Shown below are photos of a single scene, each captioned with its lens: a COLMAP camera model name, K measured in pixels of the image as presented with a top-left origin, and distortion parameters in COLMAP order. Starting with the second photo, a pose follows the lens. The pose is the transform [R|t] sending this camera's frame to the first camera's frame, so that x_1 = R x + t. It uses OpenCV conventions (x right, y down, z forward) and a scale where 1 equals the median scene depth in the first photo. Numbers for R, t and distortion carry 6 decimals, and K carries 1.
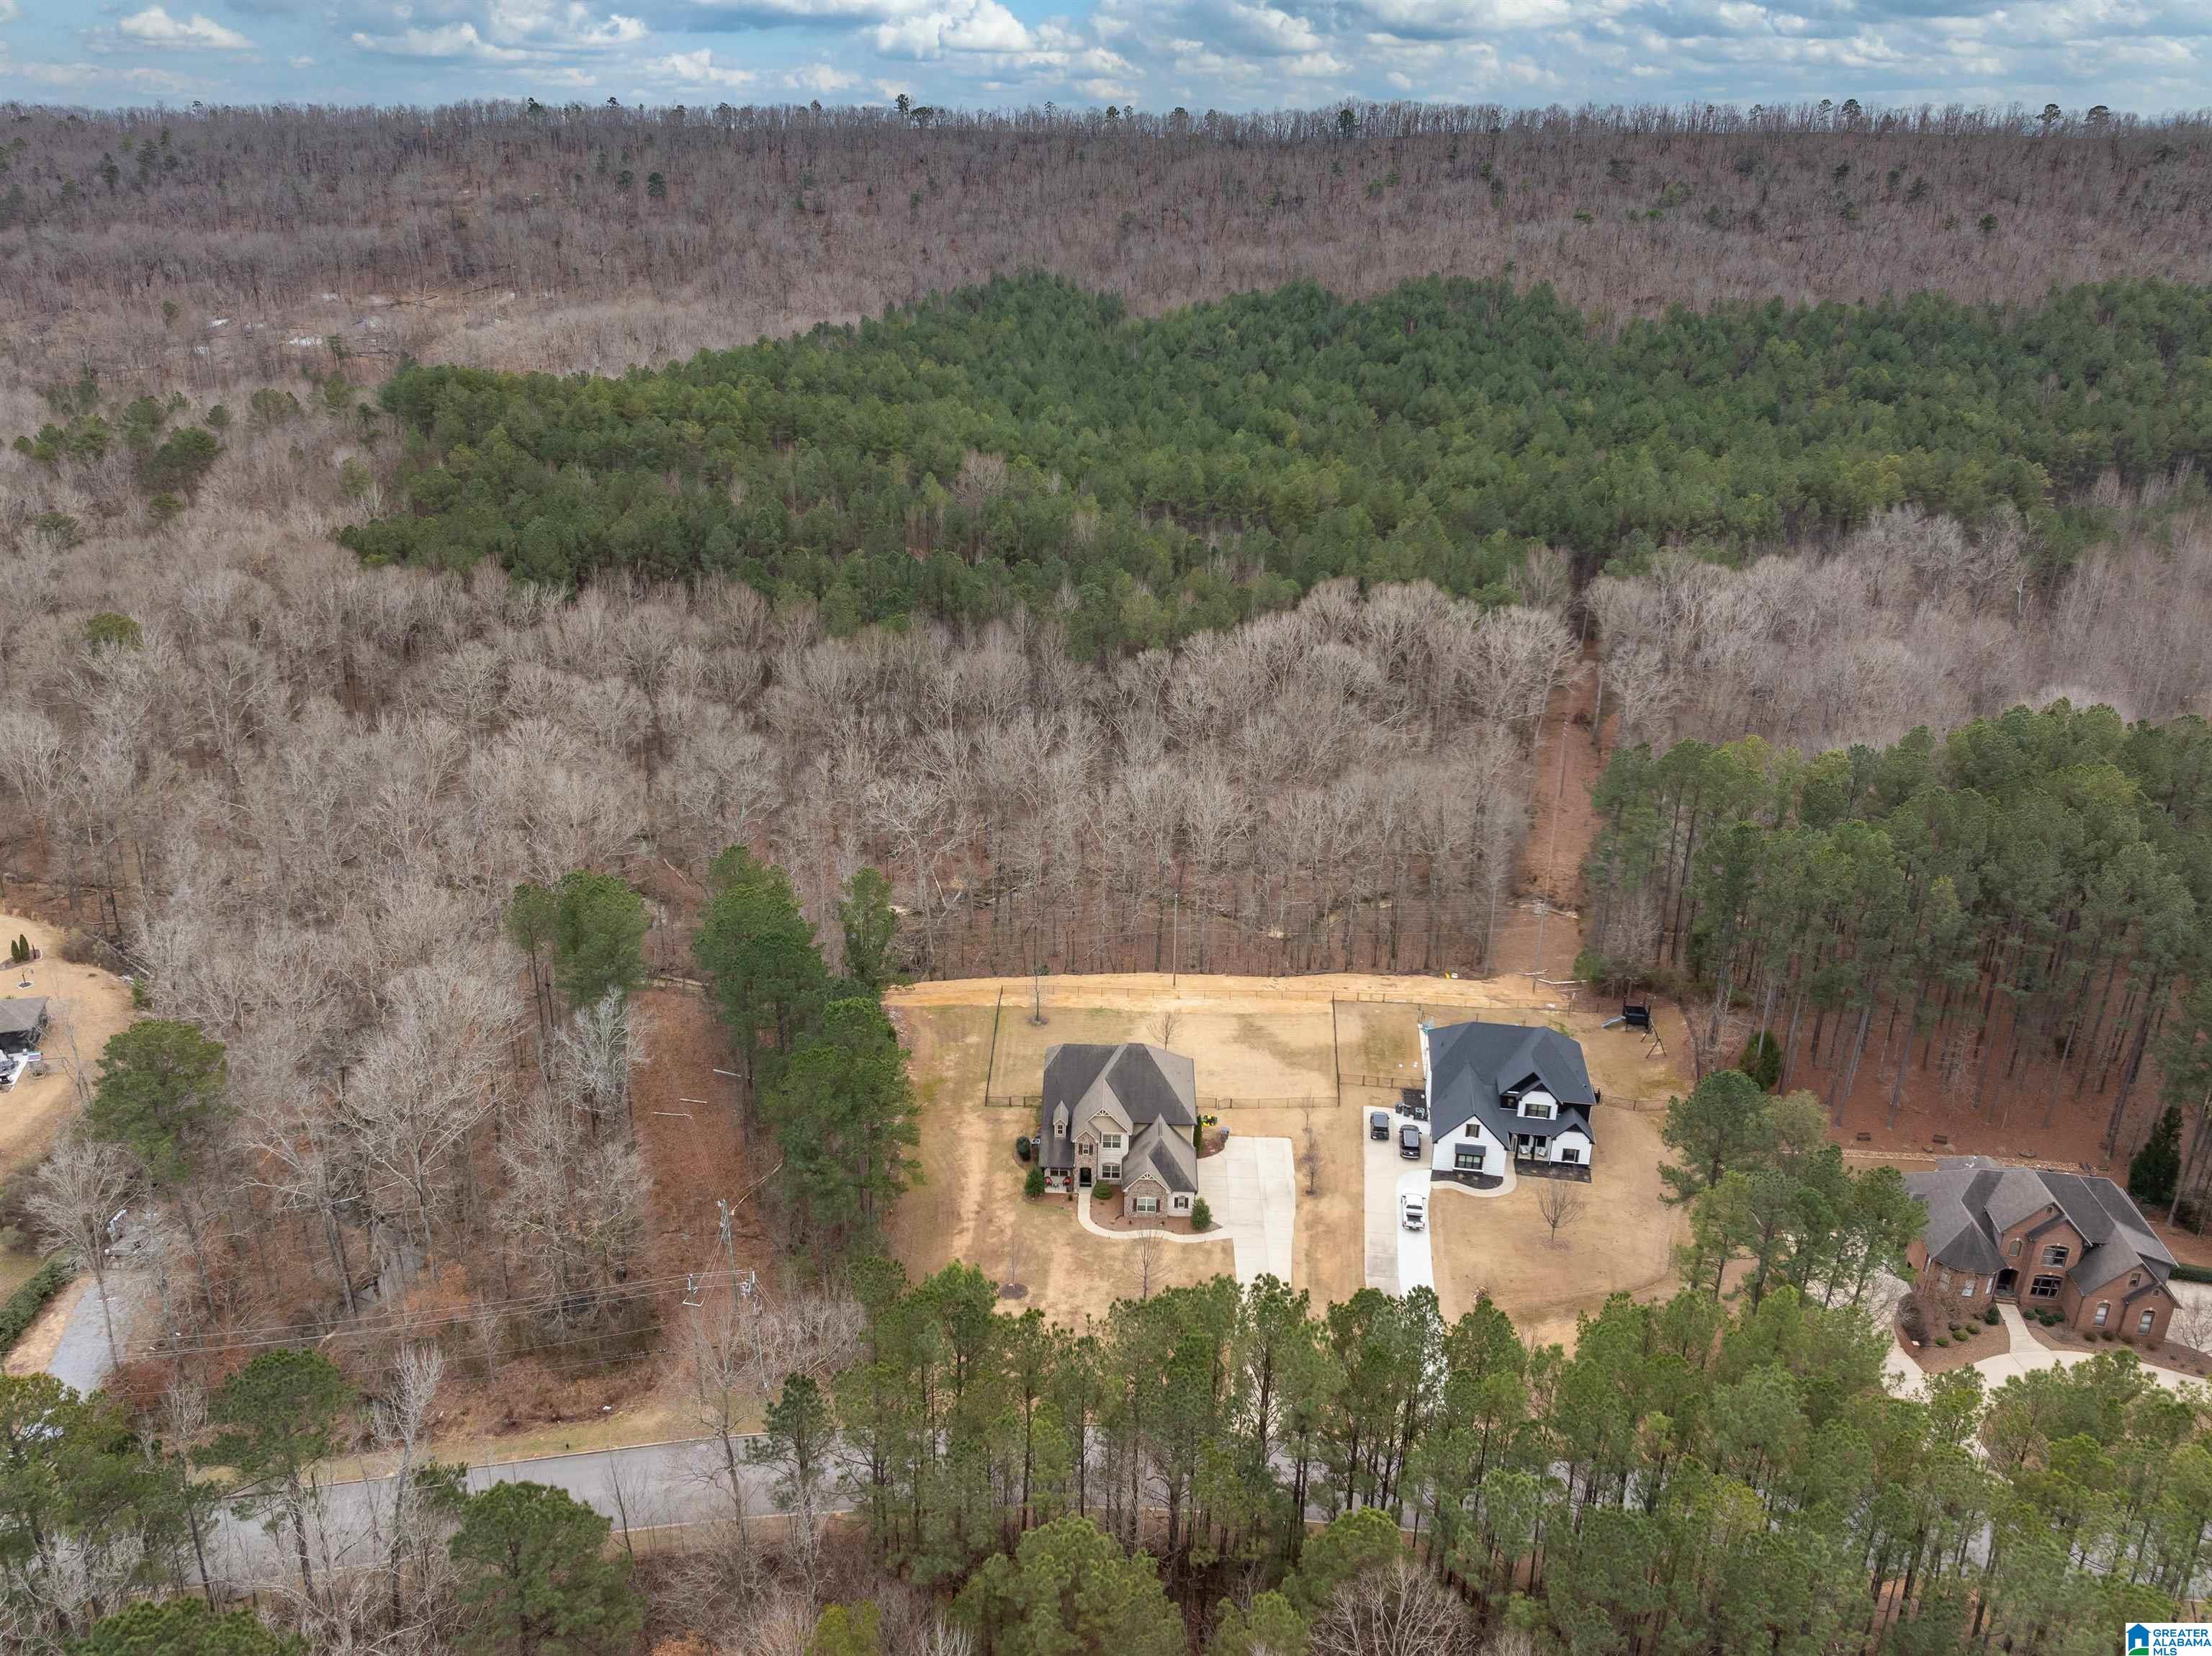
lens RADIAL K [[1644.0, 0, 1043.6], [0, 1644.0, 826.3], [0, 0, 1]] dist [-0.033066, -0.012198]
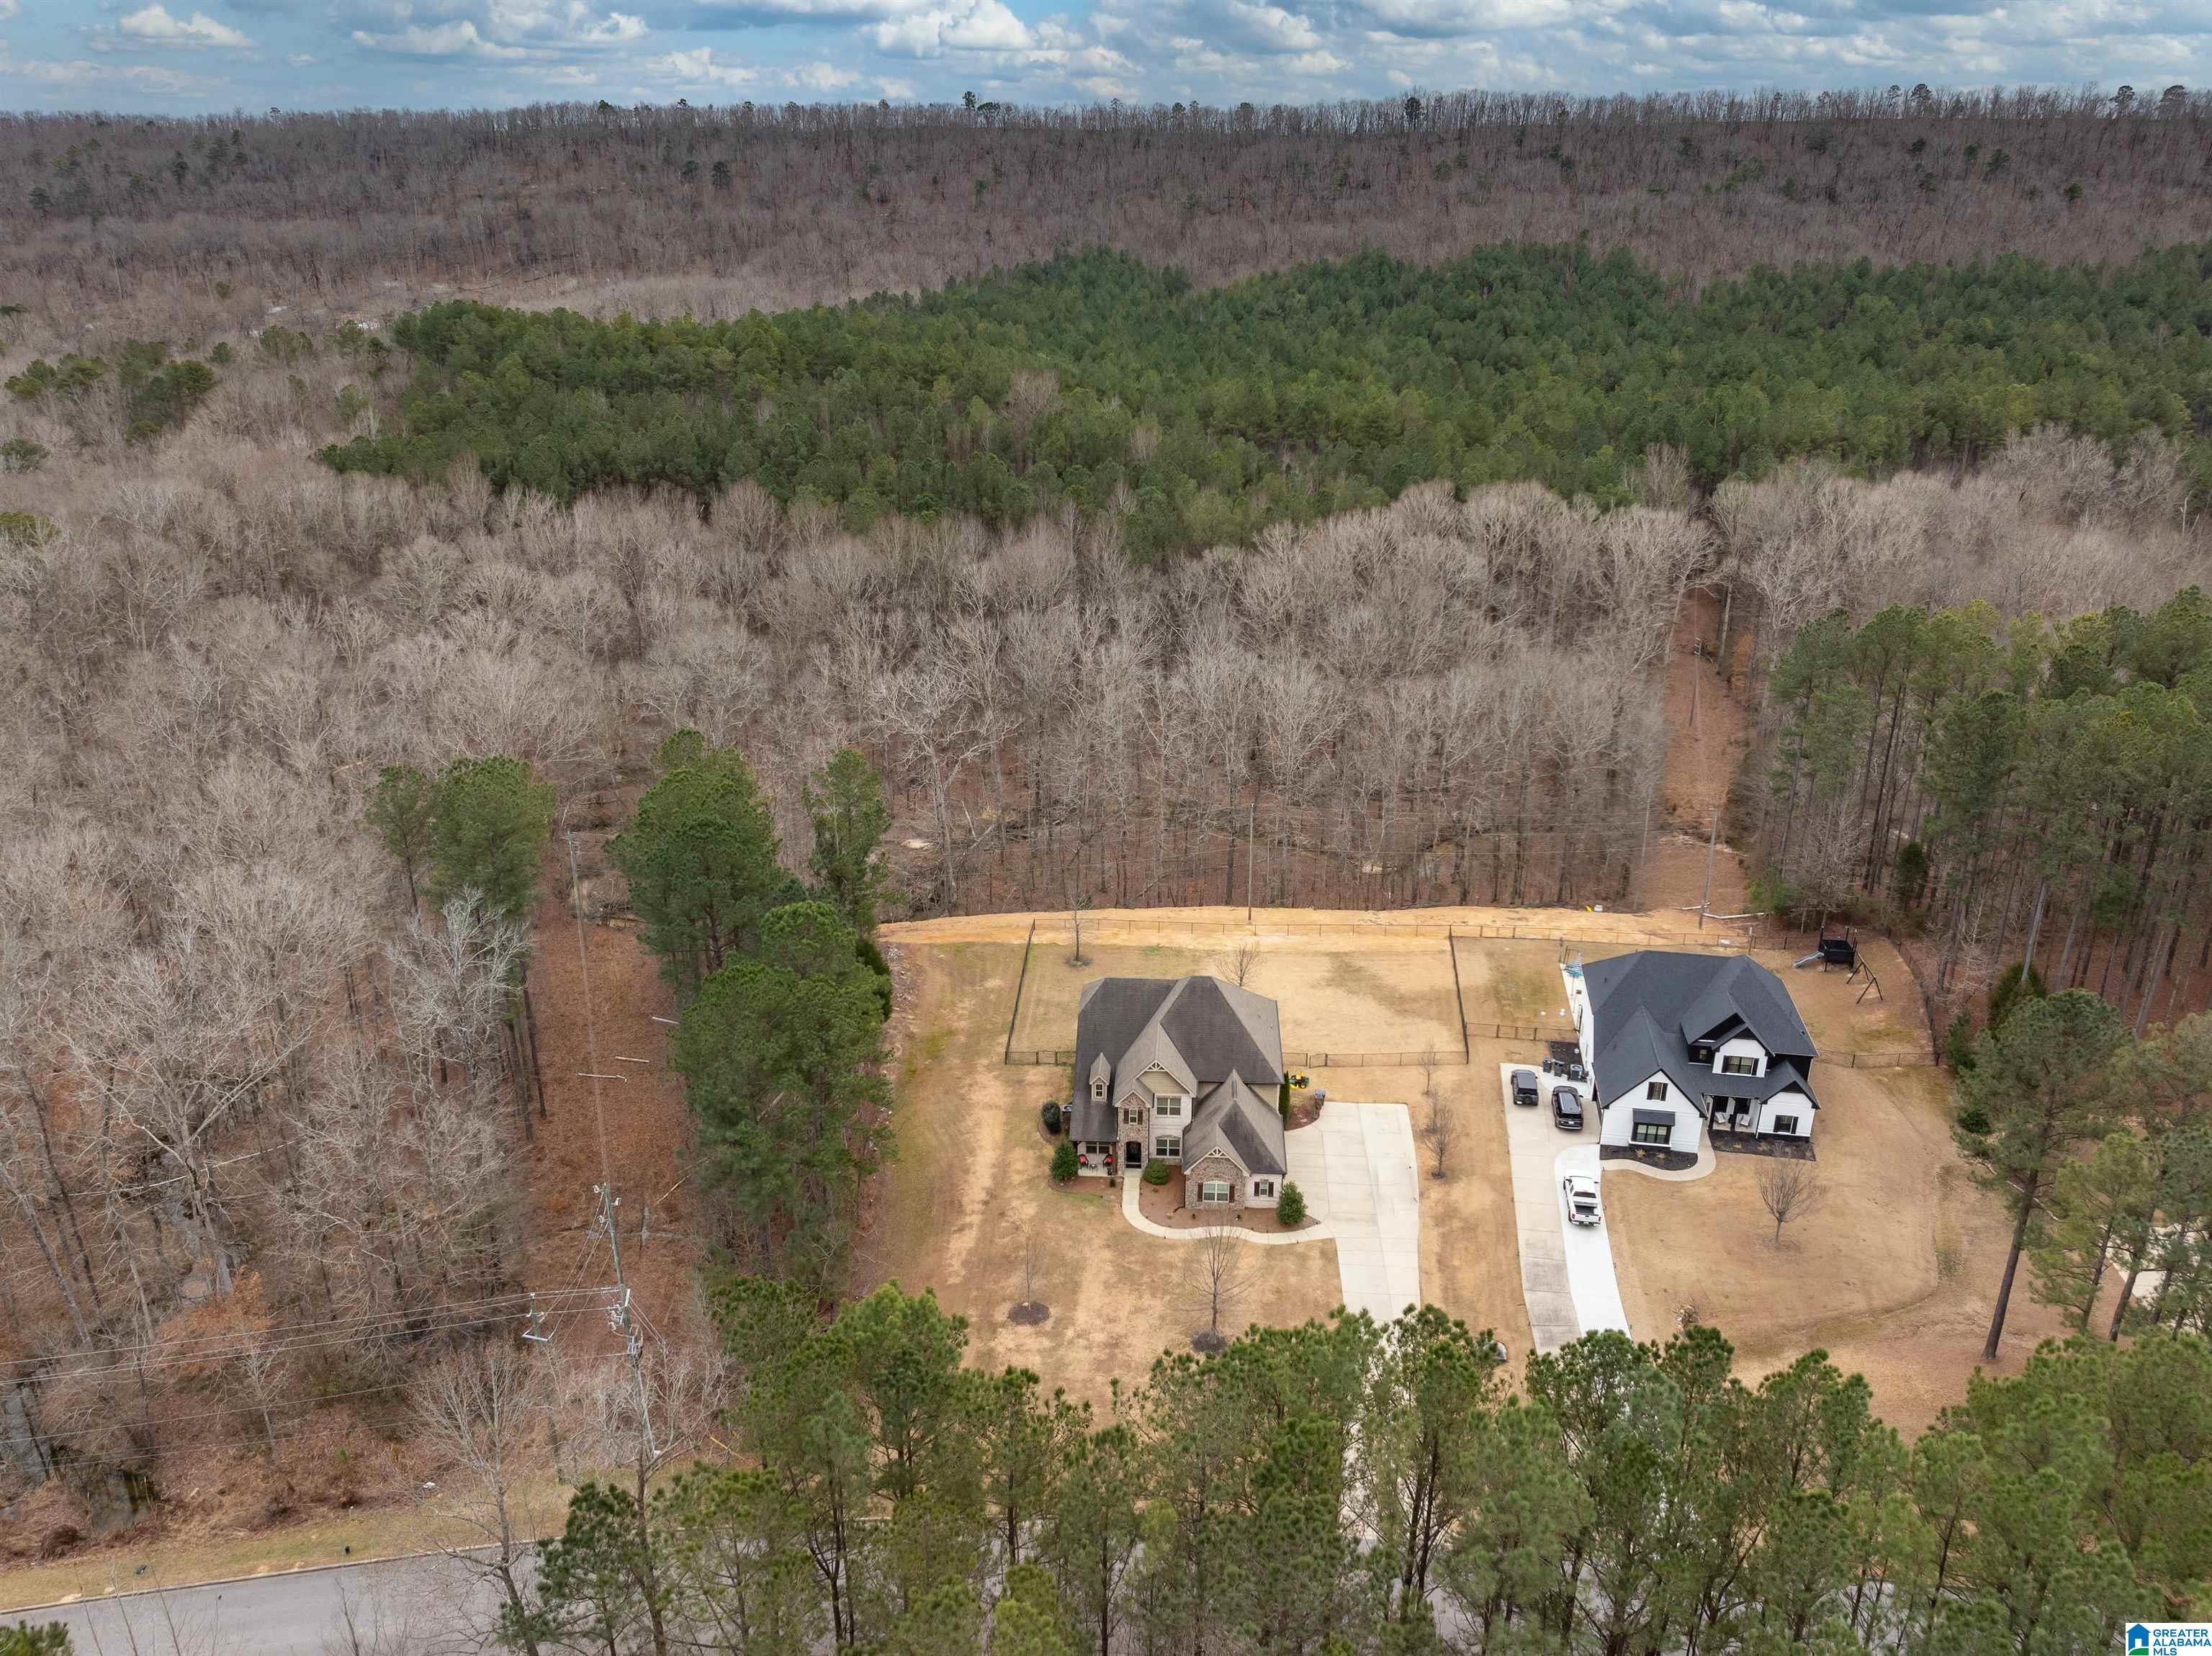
lens RADIAL K [[1555.7, 0, 1106.0], [0, 1555.7, 828.0], [0, 0, 1]] dist [-0.038909, 0.003051]
pose [[0.999973, -0.002198, -0.006977, 0.010458], [0.002141, 0.999964, -0.008153, 0.041006], [0.006995, 0.008138, 0.999942, 0.170138]]
